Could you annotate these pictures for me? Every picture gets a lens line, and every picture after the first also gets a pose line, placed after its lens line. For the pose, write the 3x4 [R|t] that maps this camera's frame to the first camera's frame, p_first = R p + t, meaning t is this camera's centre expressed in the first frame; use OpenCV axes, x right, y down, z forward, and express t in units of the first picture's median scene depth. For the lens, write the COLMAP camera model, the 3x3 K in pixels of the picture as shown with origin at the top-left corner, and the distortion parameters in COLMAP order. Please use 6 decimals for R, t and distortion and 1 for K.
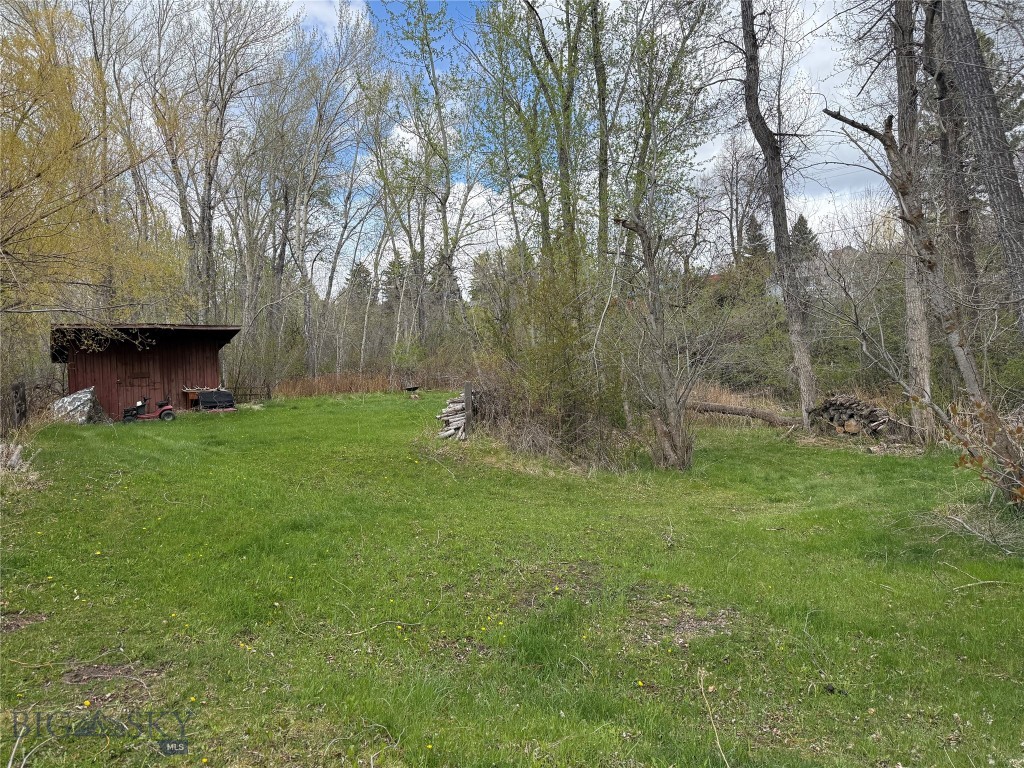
lens RADIAL K [[710.5, 0, 514.1], [0, 710.5, 391.0], [0, 0, 1]] dist [0.029523, -0.033041]
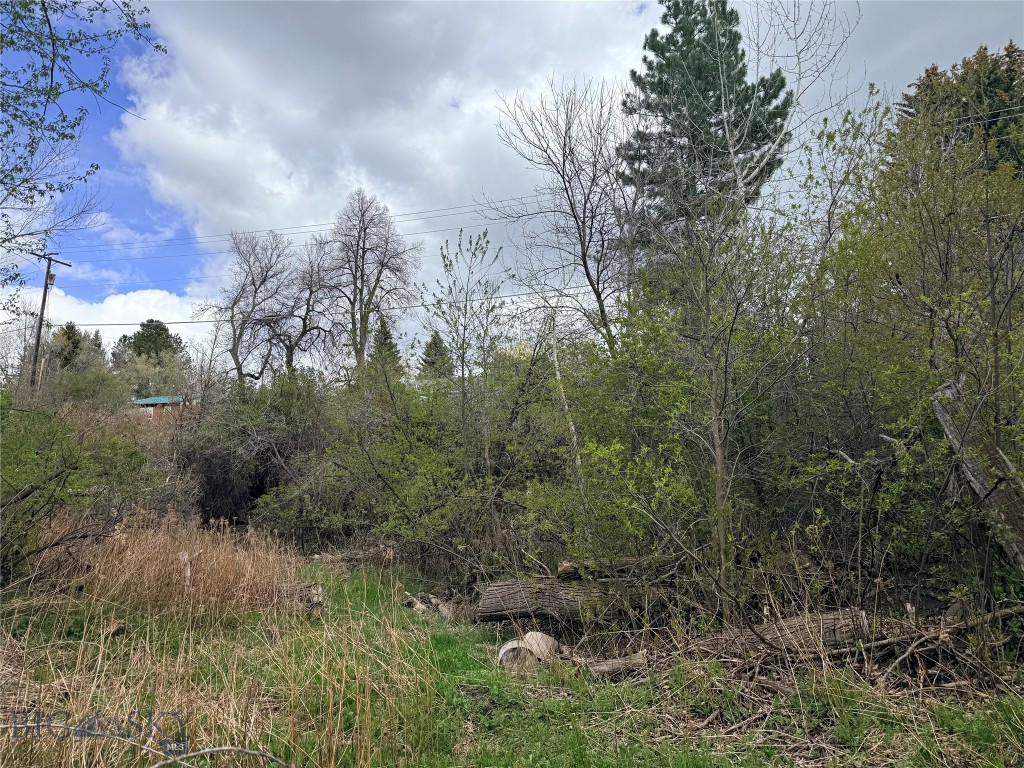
lens RADIAL K [[710.5, 0, 505.2], [0, 710.5, 387.2], [0, 0, 1]] dist [0.029523, -0.033041]
pose [[0.877502, 0.110010, 0.466784, 0.307369], [-0.012771, 0.978349, -0.206566, -0.015054], [-0.479402, 0.175301, 0.859909, 0.876778]]
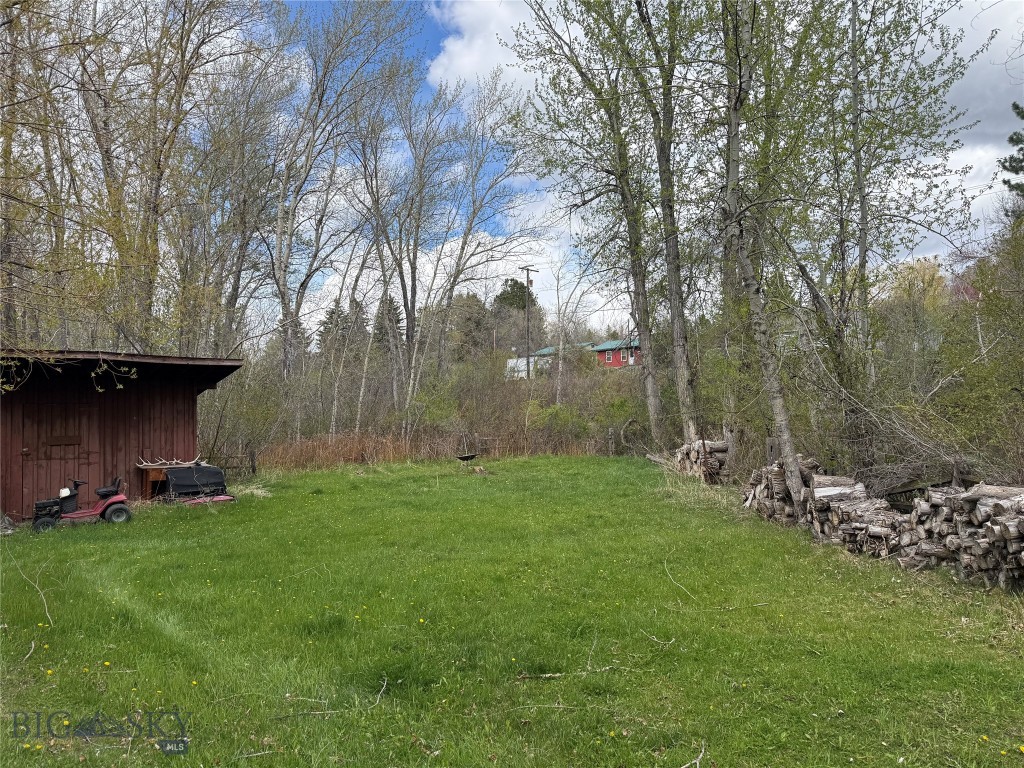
lens RADIAL K [[710.5, 0, 510.9], [0, 710.5, 385.9], [0, 0, 1]] dist [0.029523, -0.033041]
pose [[0.993409, 0.007894, 0.114350, -0.222836], [0.002442, 0.995942, -0.089963, -0.012905], [-0.114596, 0.089649, 0.989359, 0.366829]]
